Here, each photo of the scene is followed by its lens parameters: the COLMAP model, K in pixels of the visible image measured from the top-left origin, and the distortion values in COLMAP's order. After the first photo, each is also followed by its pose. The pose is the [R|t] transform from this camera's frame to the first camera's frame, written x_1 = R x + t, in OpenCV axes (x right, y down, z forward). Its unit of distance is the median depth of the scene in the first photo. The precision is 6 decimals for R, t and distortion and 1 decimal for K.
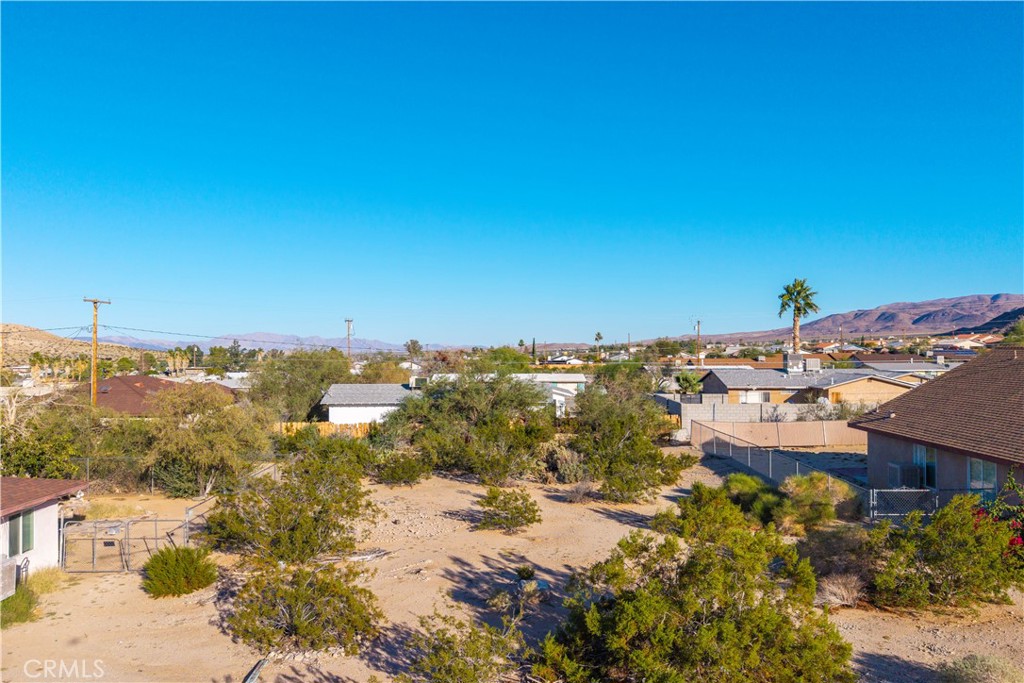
lens RADIAL K [[708.8, 0, 512.0], [0, 708.8, 341.5], [0, 0, 1]] dist [0.000119, -0.000421]
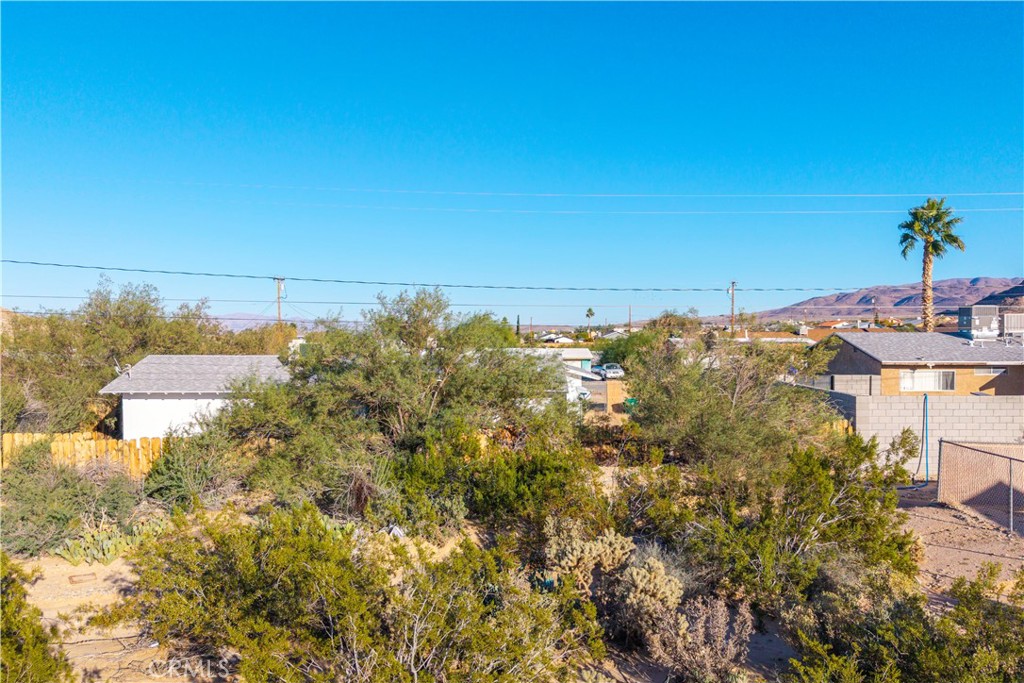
lens RADIAL K [[708.8, 0, 512.0], [0, 708.8, 341.5], [0, 0, 1]] dist [0.000119, -0.000421]
pose [[0.999727, 0.002850, 0.023205, 0.004856], [-0.003446, 0.999665, 0.025663, 0.033478], [-0.023124, -0.025736, 0.999401, 0.437121]]
